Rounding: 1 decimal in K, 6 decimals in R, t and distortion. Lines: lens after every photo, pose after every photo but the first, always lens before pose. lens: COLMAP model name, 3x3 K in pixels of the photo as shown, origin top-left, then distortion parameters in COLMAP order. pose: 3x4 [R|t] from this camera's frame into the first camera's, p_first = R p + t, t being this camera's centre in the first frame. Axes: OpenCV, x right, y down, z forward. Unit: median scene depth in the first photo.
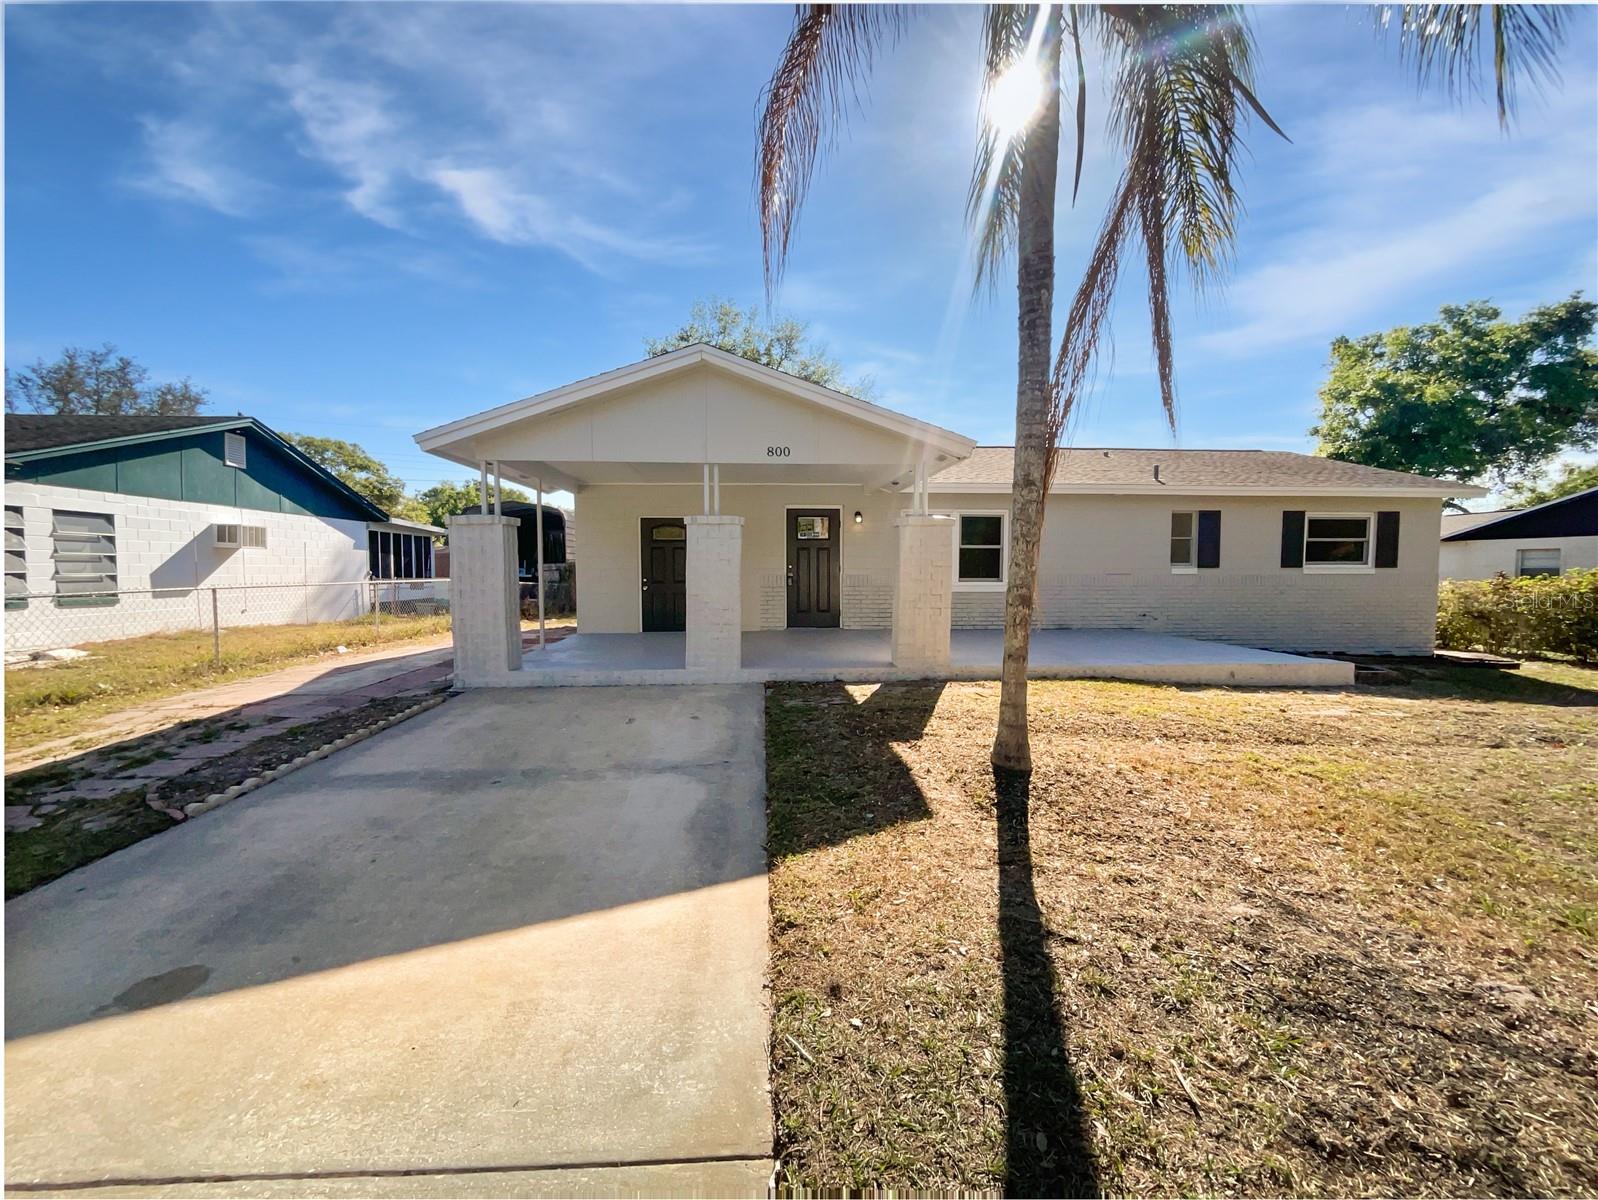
lens RADIAL K [[647.7, 0, 799.0], [0, 647.7, 600.0], [0, 0, 1]] dist [-0.000621, -0.000010]
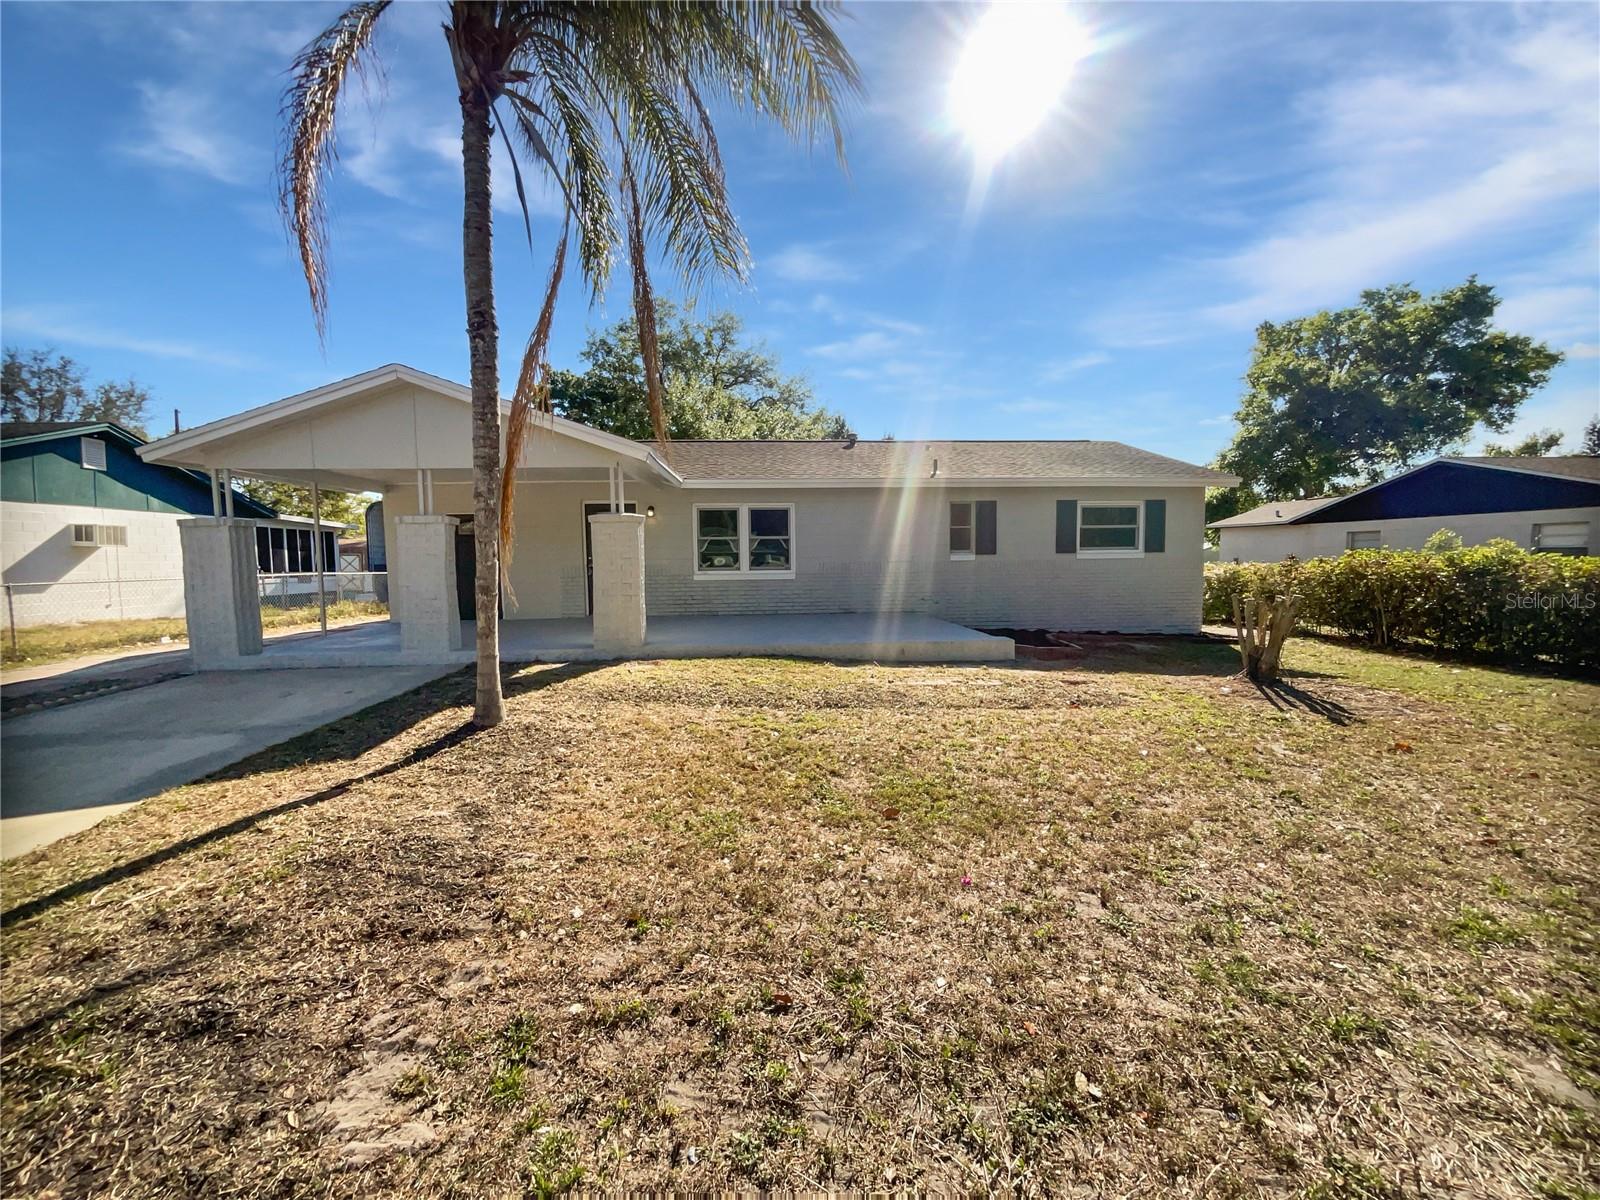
lens RADIAL K [[656.1, 0, 800.0], [0, 656.1, 600.0], [0, 0, 1]] dist [-0.001357, -0.000230]
pose [[0.999929, -0.011892, 0.000029, 0.579676], [0.011890, 0.999771, 0.017817, 0.004532], [-0.000241, -0.017816, 0.999841, -0.151577]]
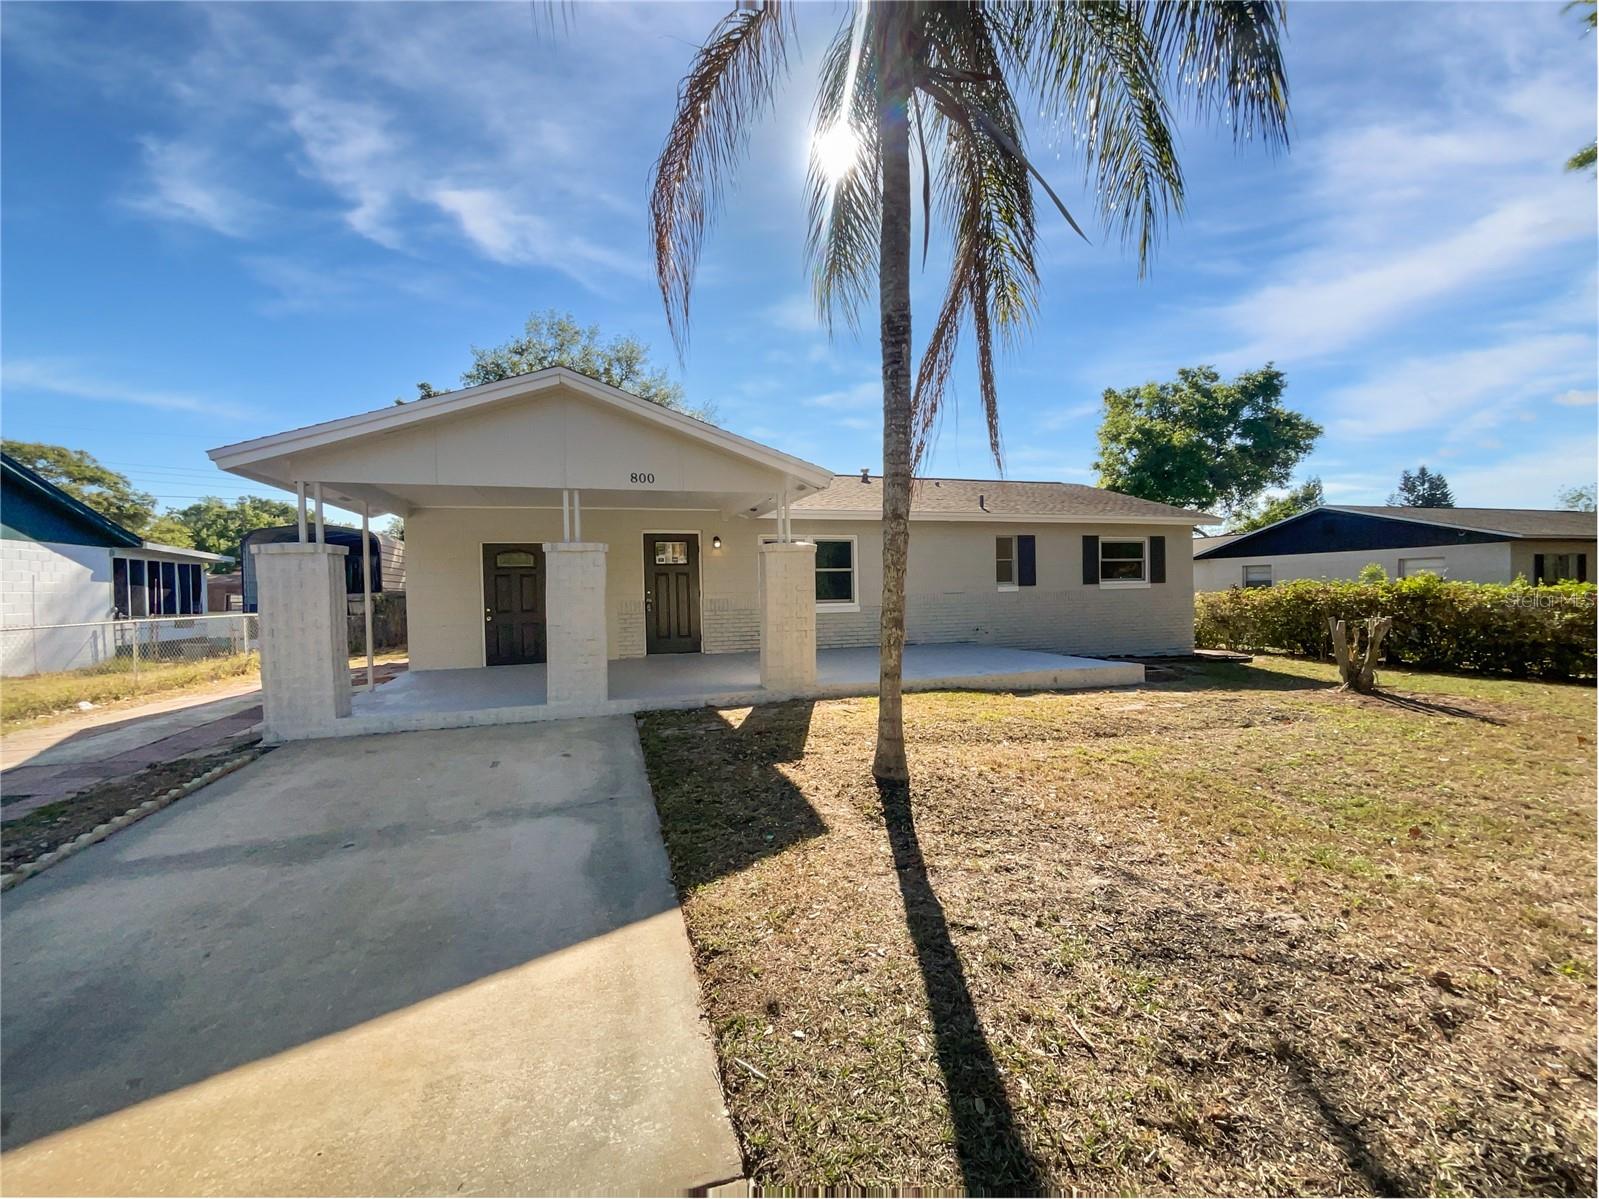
lens RADIAL K [[650.2, 0, 801.6], [0, 650.2, 593.5], [0, 0, 1]] dist [-0.001988, 0.000055]
pose [[0.970371, -0.021157, 0.240690, -0.044859], [0.031564, 0.998722, -0.039467, -0.006334], [-0.239548, 0.045895, 0.969799, -0.017368]]
